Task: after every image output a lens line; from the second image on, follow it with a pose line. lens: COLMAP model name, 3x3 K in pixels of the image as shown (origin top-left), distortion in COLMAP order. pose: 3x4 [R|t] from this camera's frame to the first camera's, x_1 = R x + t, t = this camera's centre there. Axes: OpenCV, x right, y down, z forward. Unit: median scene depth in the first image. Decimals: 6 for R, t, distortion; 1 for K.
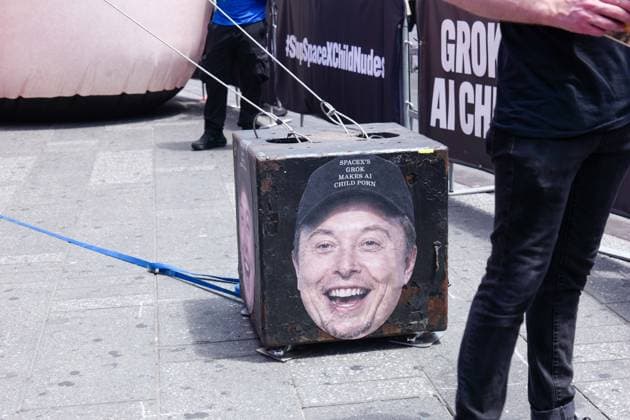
lens RADIAL K [[930.2, 0, 315.0], [0, 930.2, 210.0], [0, 0, 1]] dist [-0.015962, -0.000096]
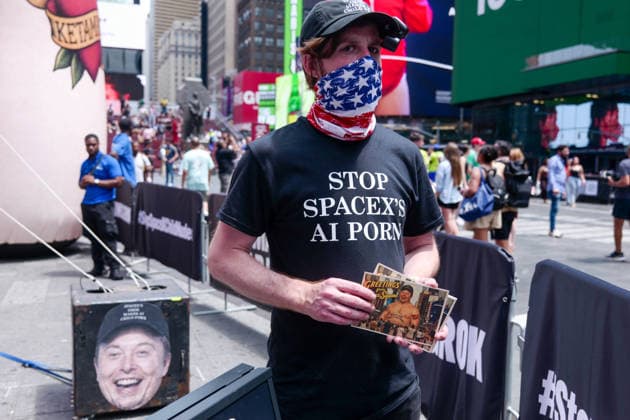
lens RADIAL K [[596.8, 0, 315.0], [0, 596.8, 210.0], [0, 0, 1]] dist [0.014121, -0.008331]
pose [[0.985752, 0.024635, 0.166392, 0.182727], [-0.000534, 0.989670, -0.143361, -0.066860], [-0.168205, 0.141229, 0.975583, -0.180837]]
